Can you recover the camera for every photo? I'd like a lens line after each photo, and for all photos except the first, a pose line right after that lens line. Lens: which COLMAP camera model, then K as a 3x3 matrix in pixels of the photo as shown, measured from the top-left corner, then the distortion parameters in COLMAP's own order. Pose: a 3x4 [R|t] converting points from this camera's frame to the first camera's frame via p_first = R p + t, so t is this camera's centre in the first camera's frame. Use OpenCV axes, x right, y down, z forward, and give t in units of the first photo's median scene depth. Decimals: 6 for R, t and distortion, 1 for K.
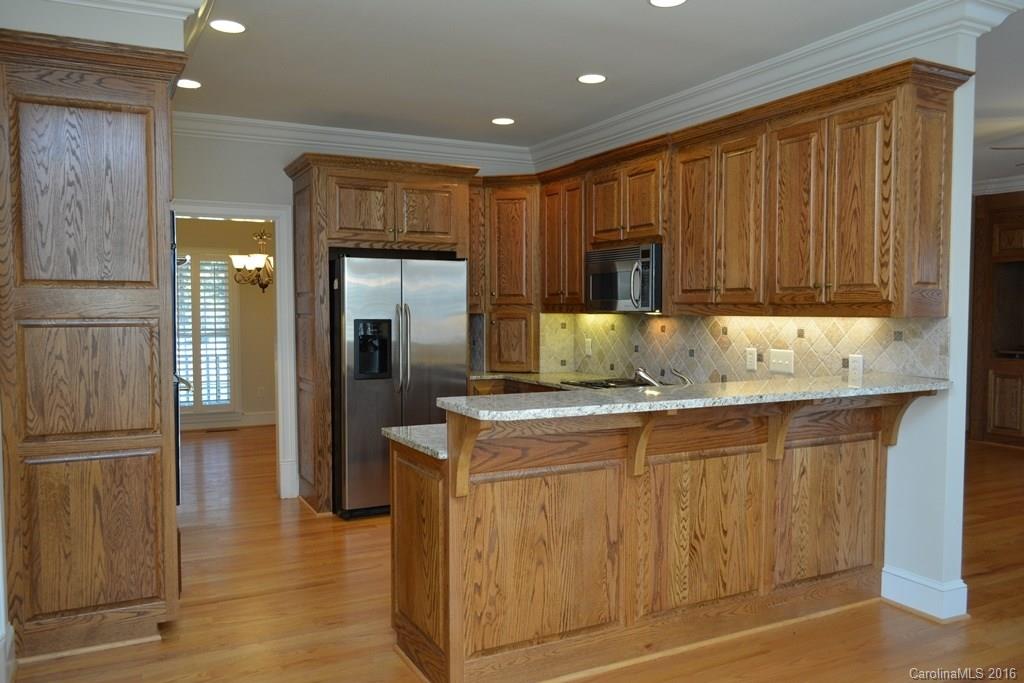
lens RADIAL K [[798.2, 0, 510.4], [0, 798.2, 349.9], [0, 0, 1]] dist [-0.014175, 0.002369]
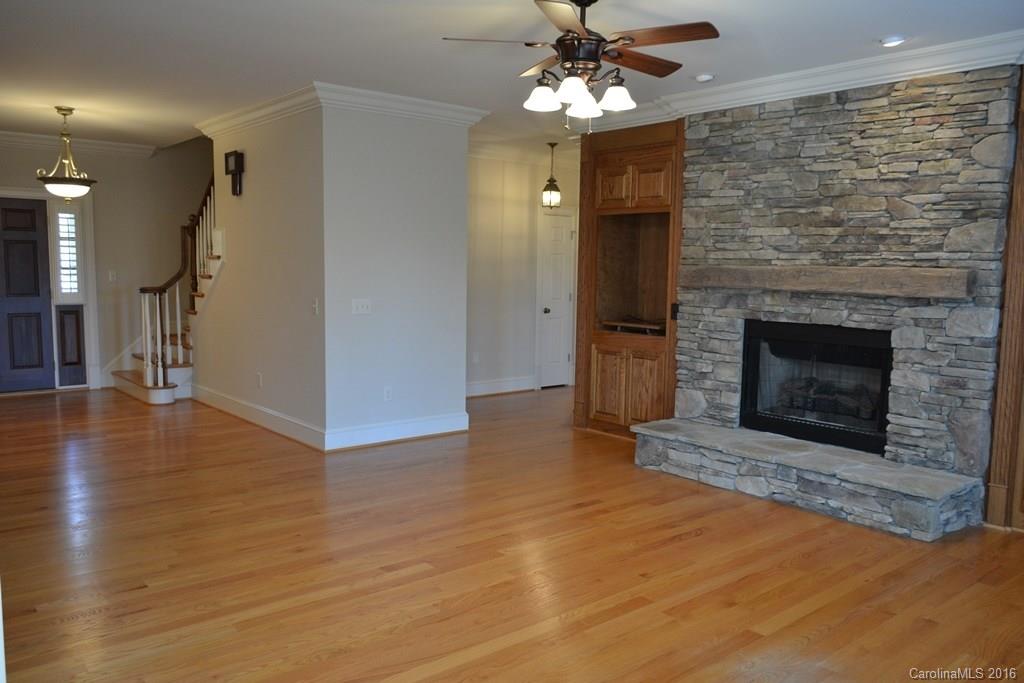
lens RADIAL K [[798.2, 0, 510.4], [0, 798.2, 349.9], [0, 0, 1]] dist [-0.014175, 0.002369]
pose [[0.976623, -0.009274, 0.214757, 0.551682], [-0.003344, 0.998293, 0.058317, -0.029245], [-0.214931, -0.057672, 0.974925, 0.318054]]
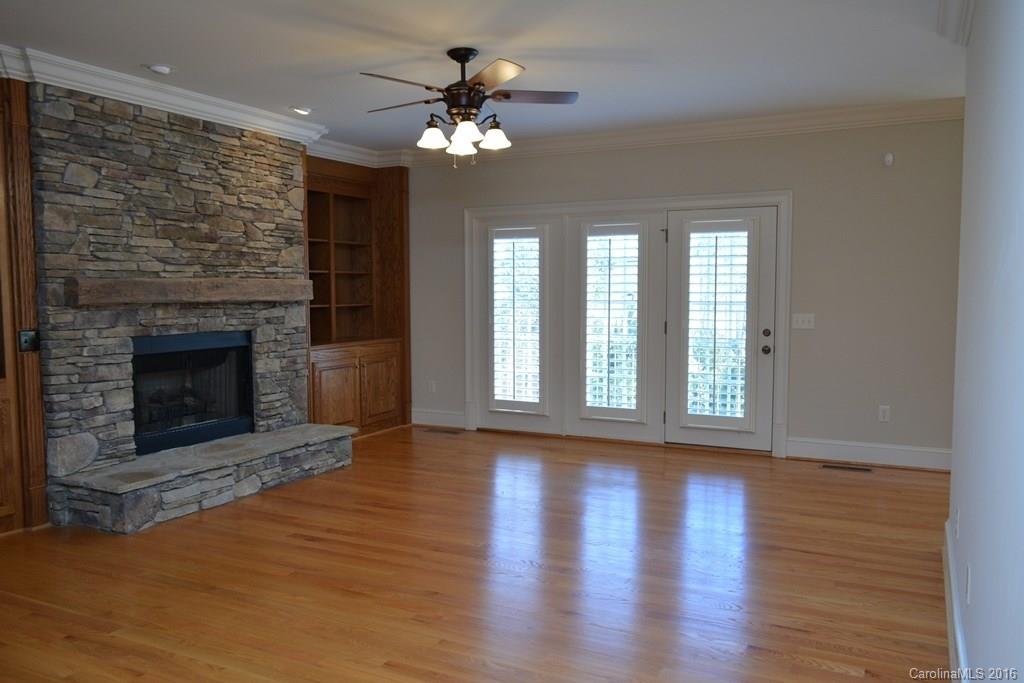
lens RADIAL K [[798.2, 0, 510.4], [0, 798.2, 349.9], [0, 0, 1]] dist [-0.014175, 0.002369]
pose [[-0.576027, -0.062580, 0.815031, 0.002397], [0.045243, 0.993096, 0.108228, -0.080492], [-0.816177, 0.099217, -0.569219, 1.542199]]
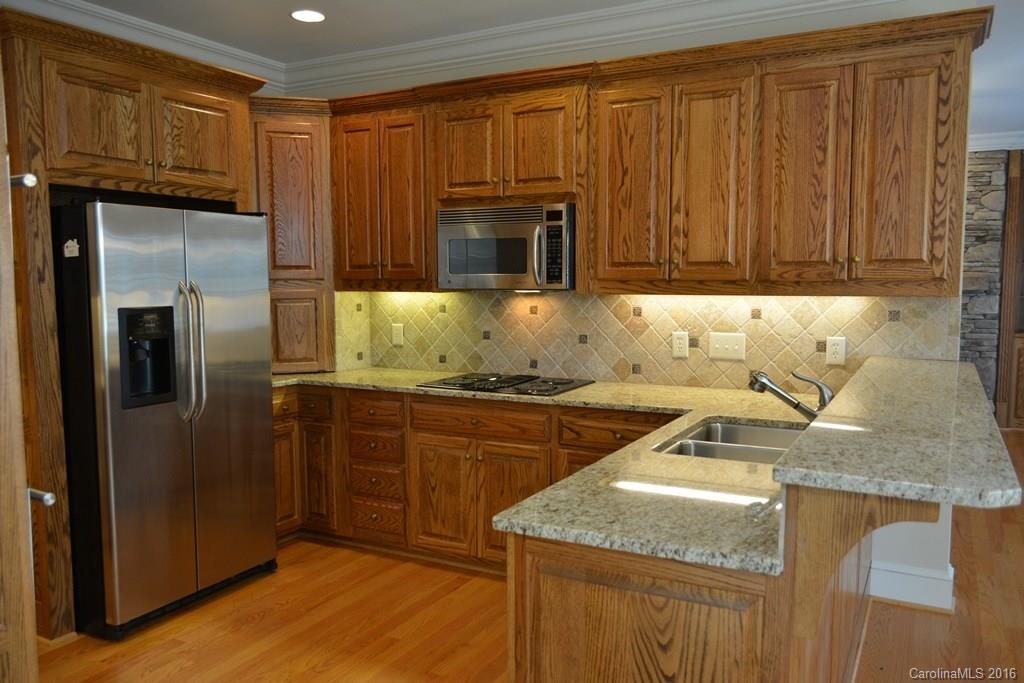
lens RADIAL K [[798.2, 0, 510.4], [0, 798.2, 349.9], [0, 0, 1]] dist [-0.014175, 0.002369]
pose [[0.830028, -0.054555, 0.555047, -0.290861], [0.032392, 0.998240, 0.049677, -0.028042], [-0.556780, -0.023254, 0.830334, 0.352589]]
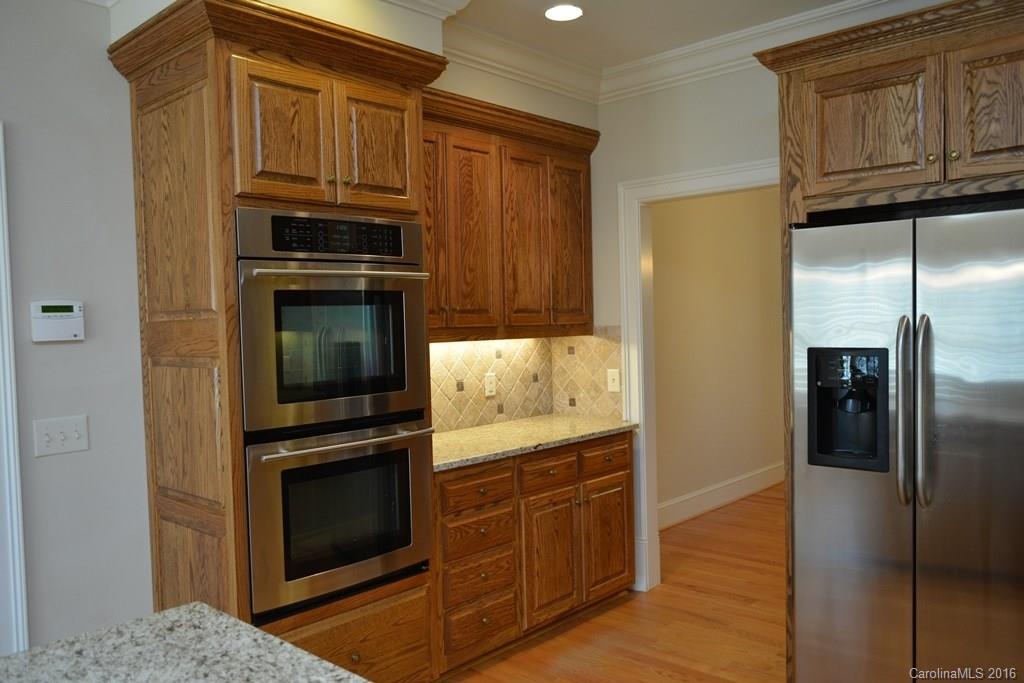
lens RADIAL K [[798.2, 0, 510.4], [0, 798.2, 349.9], [0, 0, 1]] dist [-0.014175, 0.002369]
pose [[0.340530, 0.026777, -0.939852, 0.230523], [-0.019796, 0.999577, 0.021306, -0.045084], [0.940025, 0.011350, 0.340916, 0.657323]]
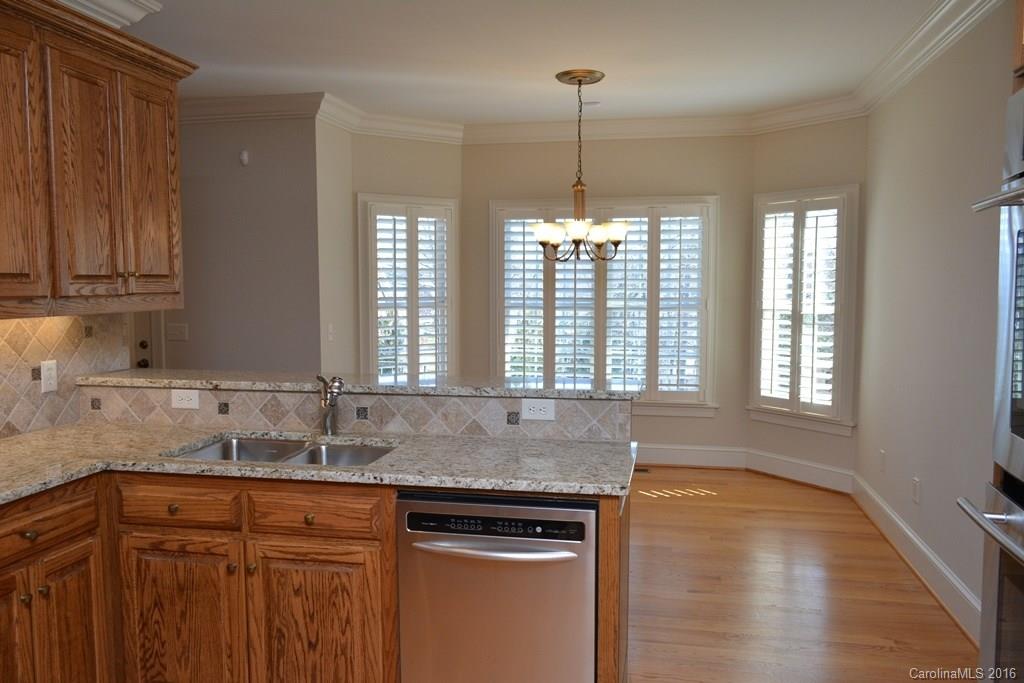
lens RADIAL K [[798.2, 0, 510.4], [0, 798.2, 349.9], [0, 0, 1]] dist [-0.014175, 0.002369]
pose [[-0.776066, -0.053627, 0.628367, -0.327913], [0.033333, 0.991497, 0.125785, -0.068956], [-0.629770, 0.118563, -0.767680, 1.020792]]
